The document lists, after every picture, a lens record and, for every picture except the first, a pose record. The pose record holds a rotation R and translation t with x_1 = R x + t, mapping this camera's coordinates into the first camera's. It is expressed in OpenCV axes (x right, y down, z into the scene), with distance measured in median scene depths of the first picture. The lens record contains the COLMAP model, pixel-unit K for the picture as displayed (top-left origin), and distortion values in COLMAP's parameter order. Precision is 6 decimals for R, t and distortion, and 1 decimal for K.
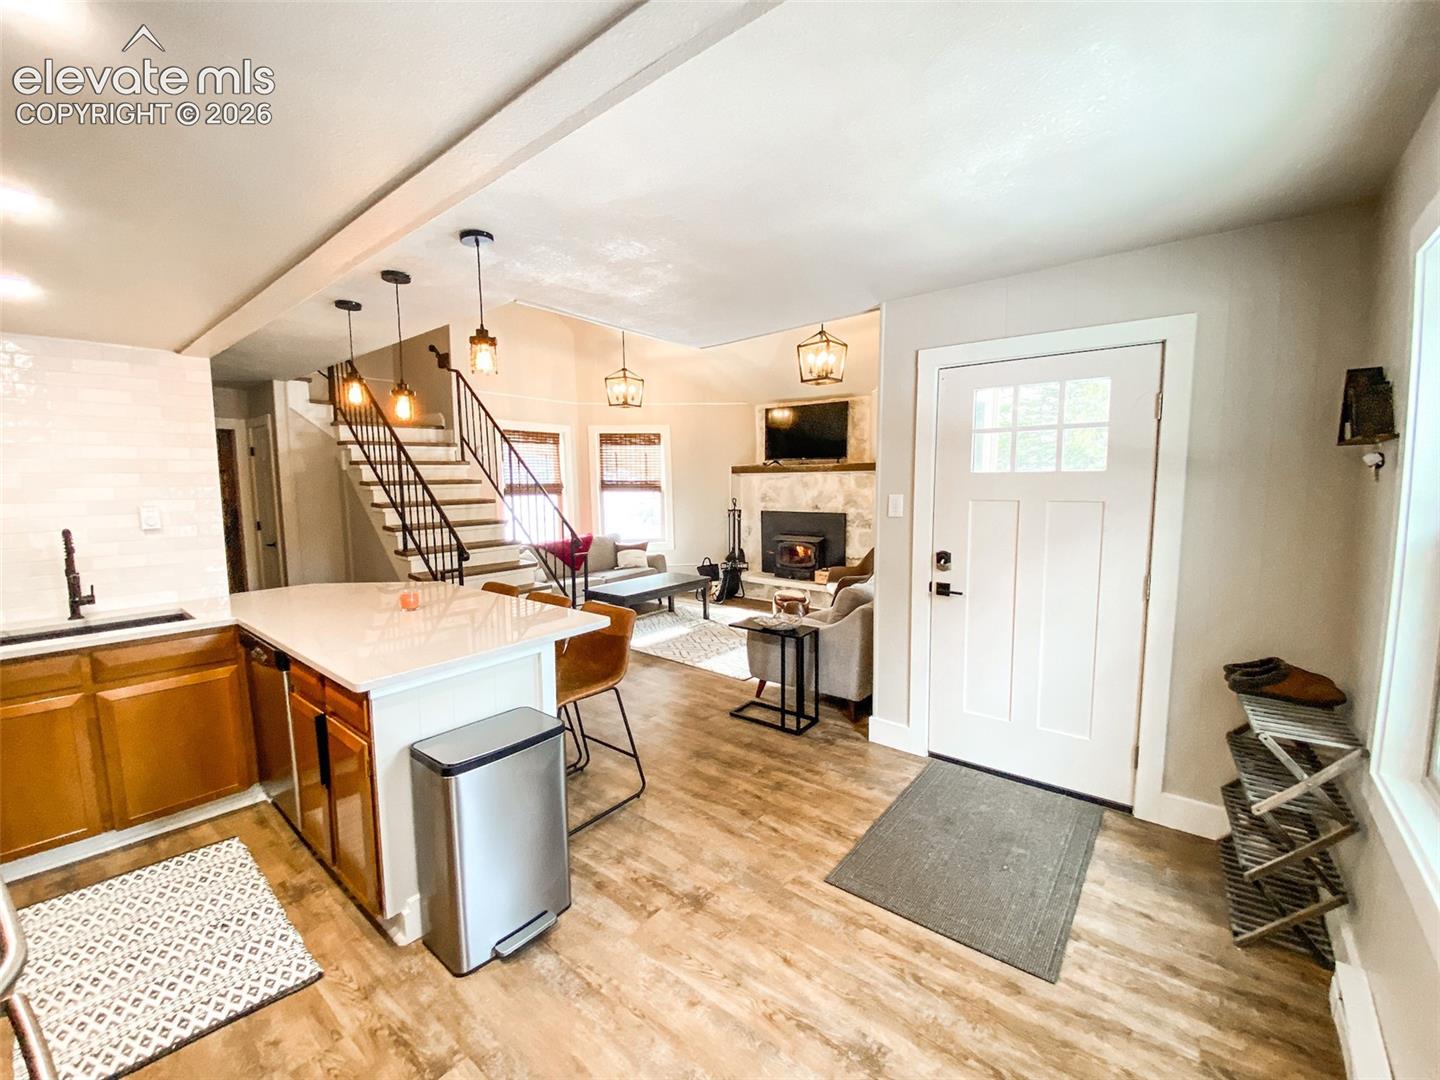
lens RADIAL K [[594.2, 0, 714.5], [0, 594.2, 548.3], [0, 0, 1]] dist [0.028206, -0.000163]
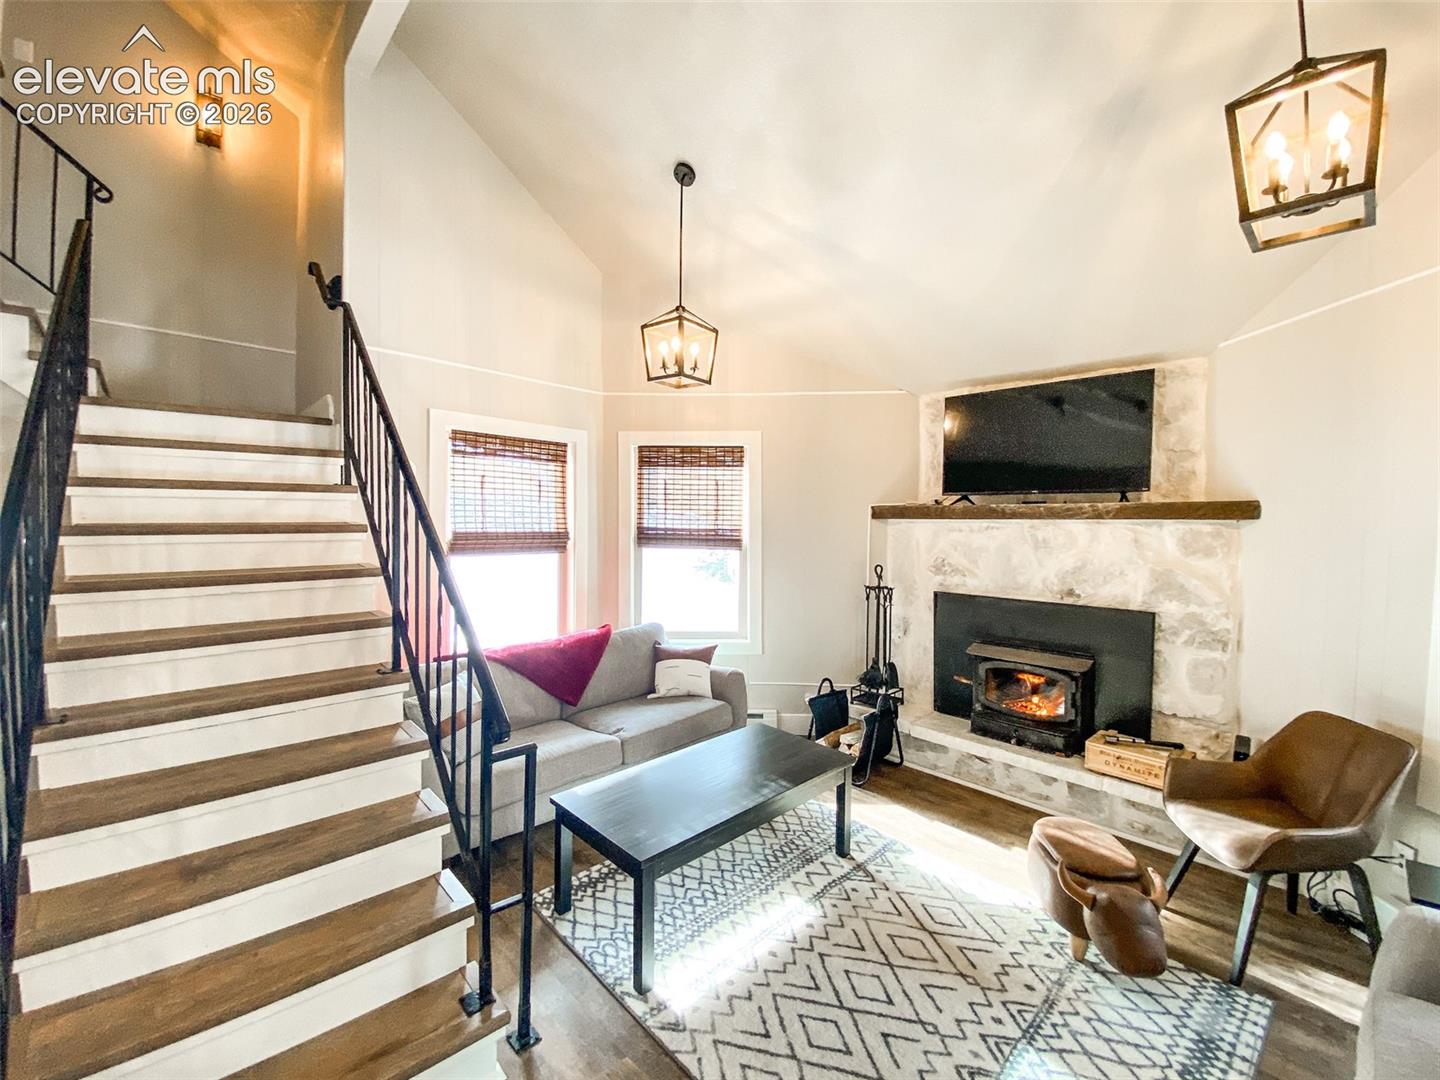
lens RADIAL K [[594.2, 0, 714.5], [0, 594.2, 548.3], [0, 0, 1]] dist [0.028206, -0.000163]
pose [[0.992798, 0.025020, -0.117162, -0.052686], [-0.033381, 0.996991, -0.069957, -0.059348], [0.115059, 0.073364, 0.990646, 0.470027]]
